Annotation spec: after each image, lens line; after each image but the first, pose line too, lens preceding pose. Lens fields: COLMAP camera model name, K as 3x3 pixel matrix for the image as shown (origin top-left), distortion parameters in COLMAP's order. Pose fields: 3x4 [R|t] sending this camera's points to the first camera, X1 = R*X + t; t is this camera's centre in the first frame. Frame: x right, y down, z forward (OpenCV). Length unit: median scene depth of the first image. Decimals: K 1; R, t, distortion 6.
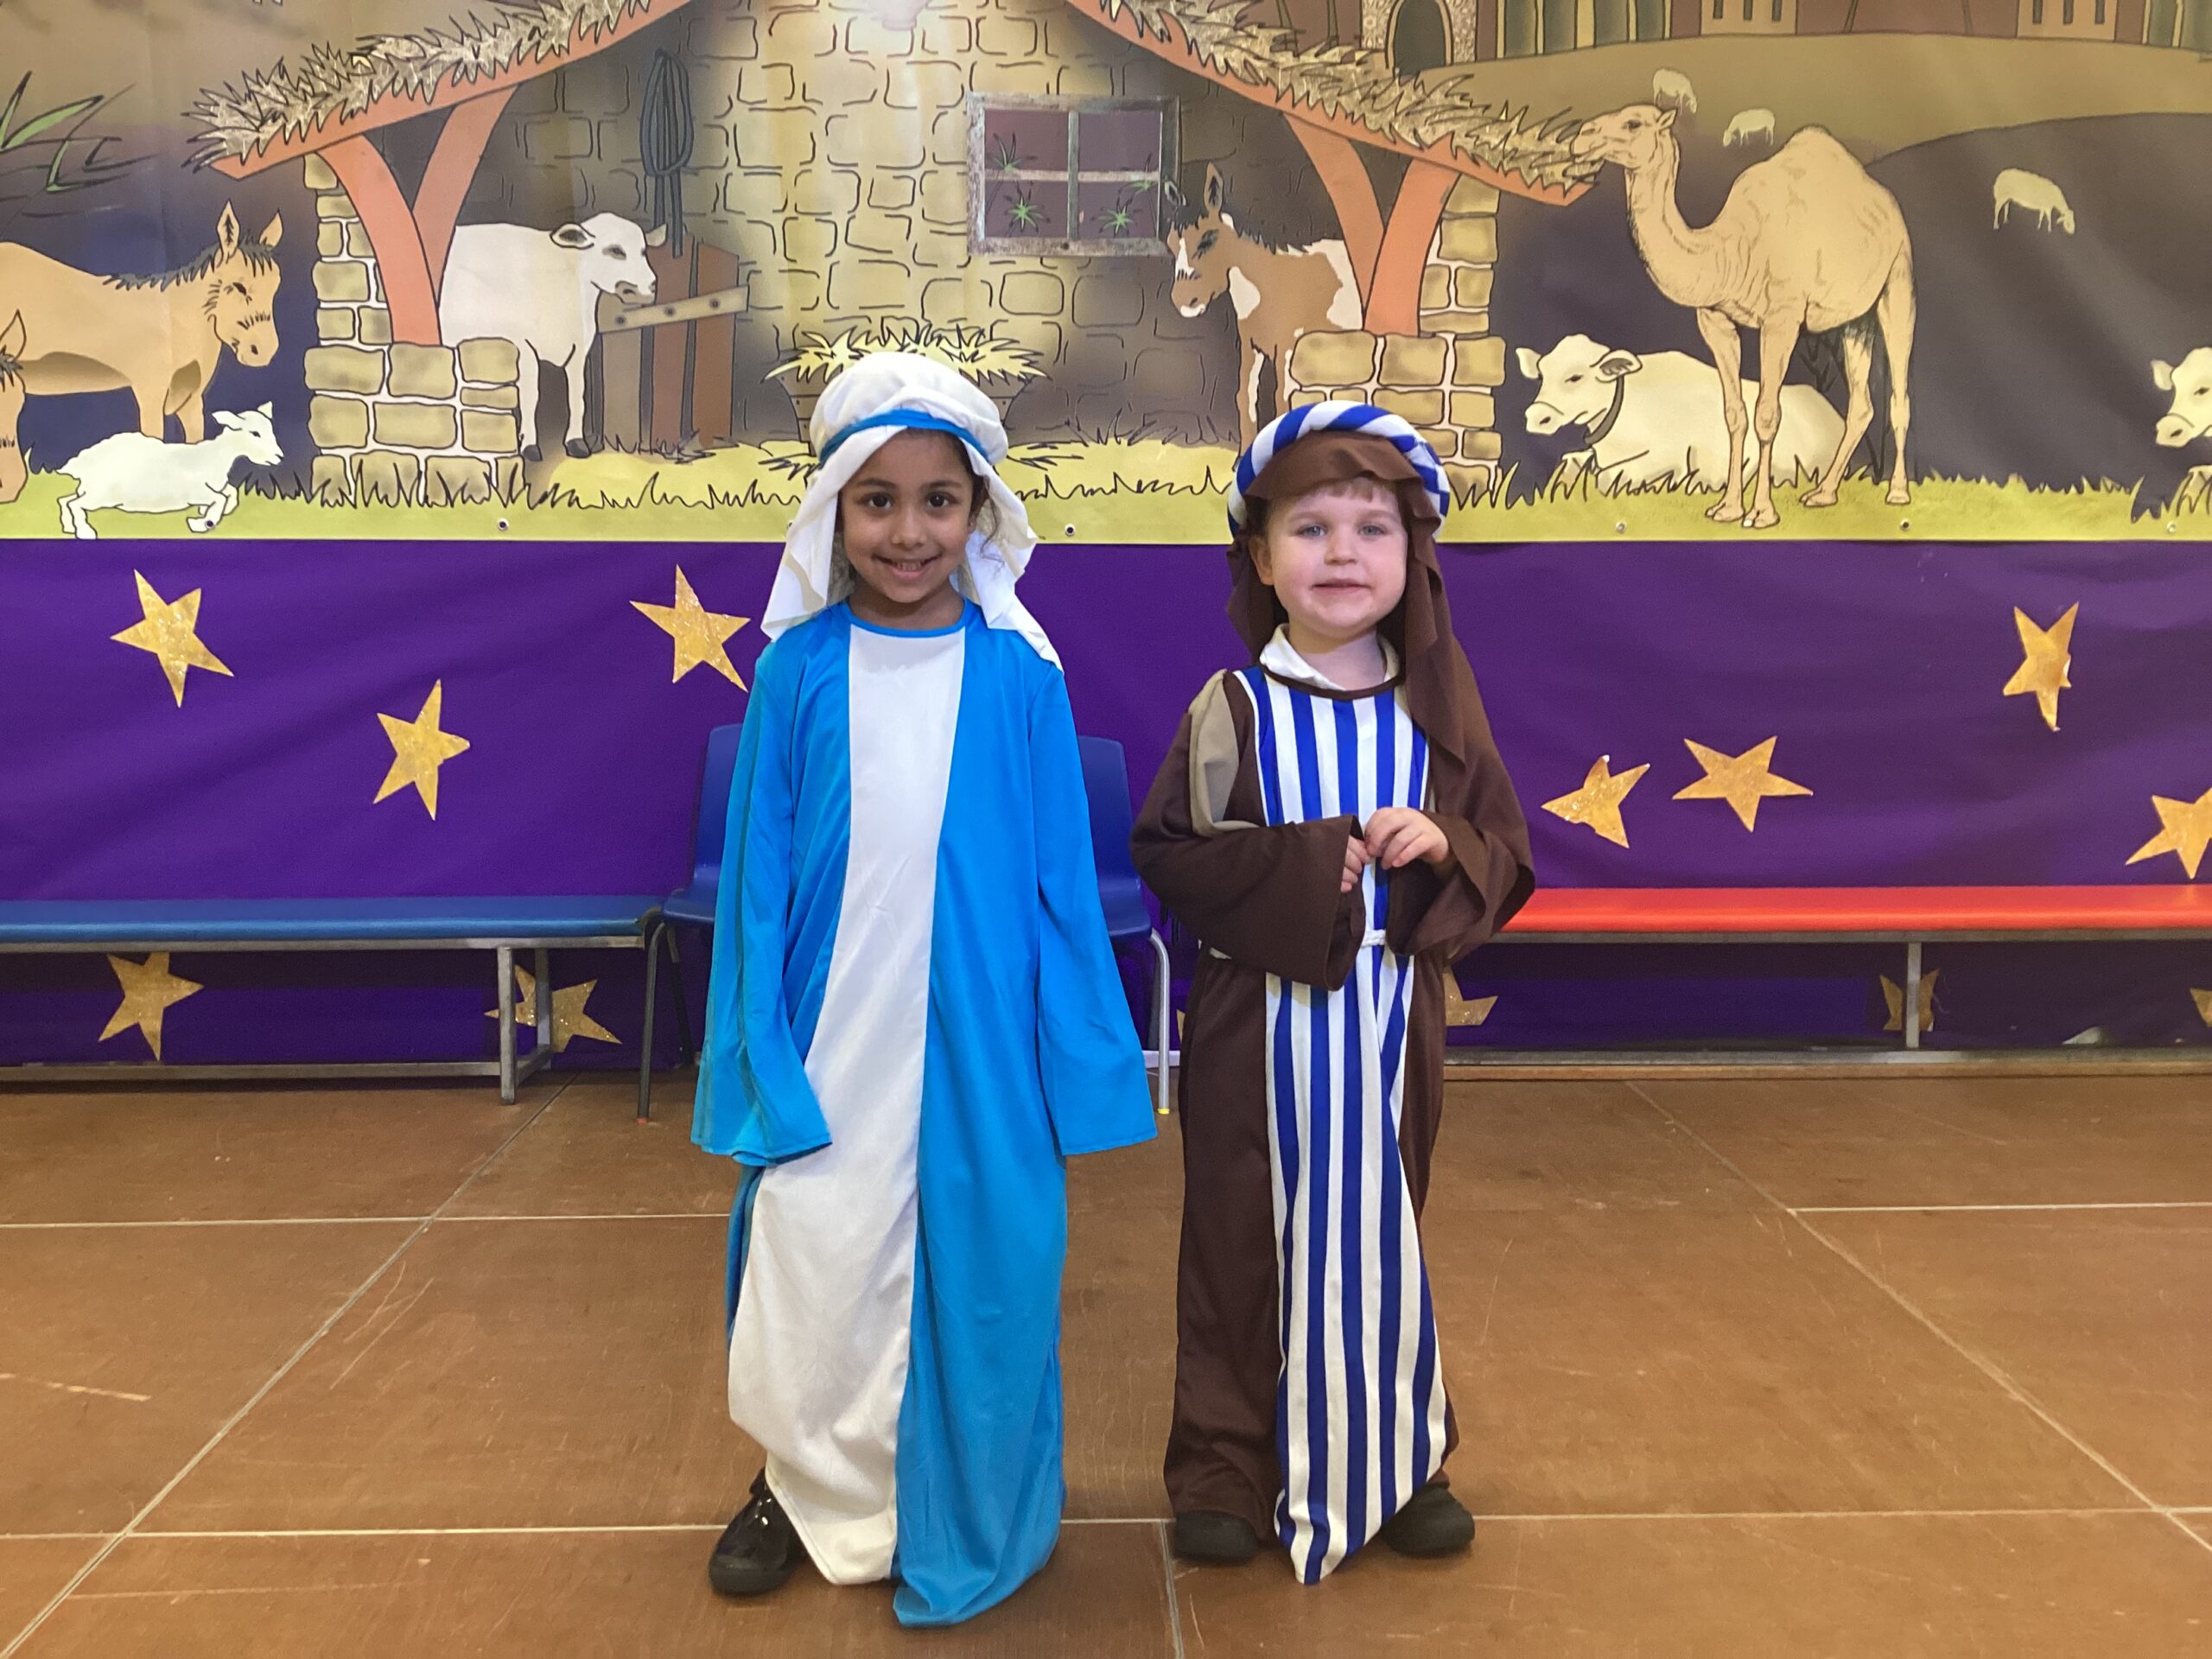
lens RADIAL K [[2009.9, 0, 1118.4], [0, 2009.9, 815.8], [0, 0, 1]] dist [0.019882, 0.000000]
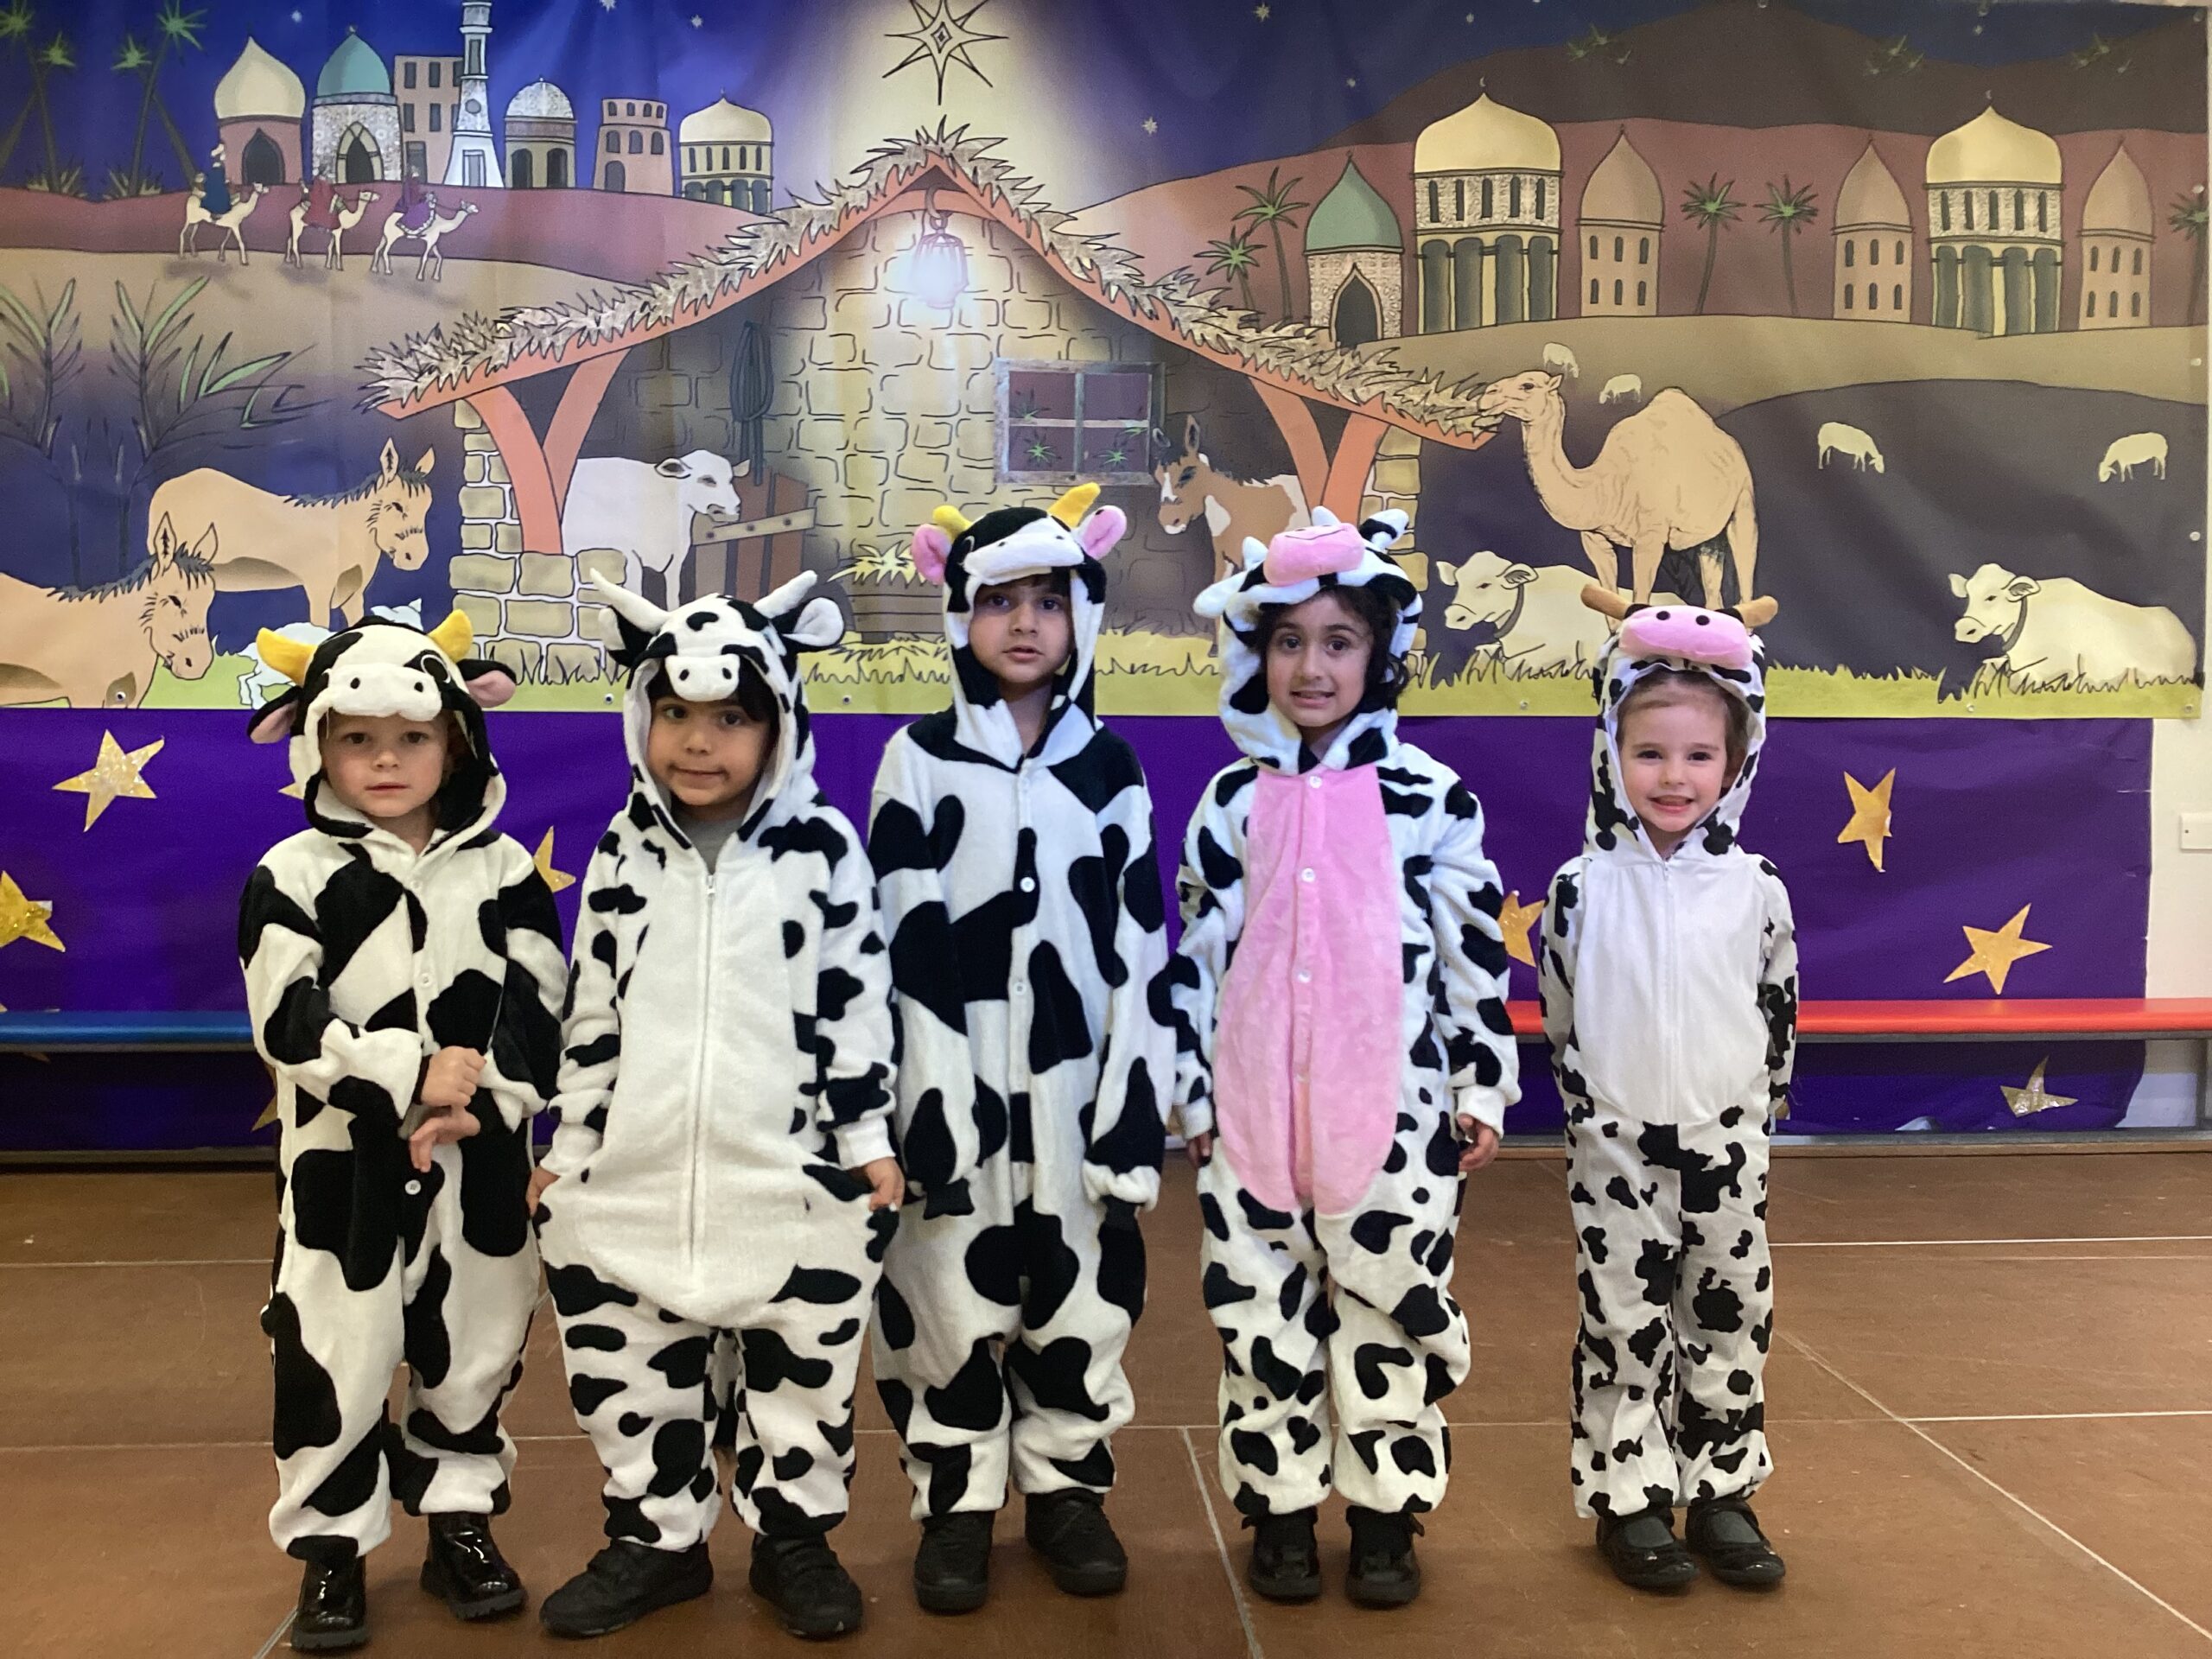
lens RADIAL K [[2009.9, 0, 1104.1], [0, 2009.9, 830.3], [0, 0, 1]] dist [0.019882, 0.000000]
pose [[0.999988, 0.002862, -0.004092, -0.001388], [-0.003123, 0.997852, -0.065430, 0.014120], [0.003896, 0.065442, 0.997849, -0.221341]]
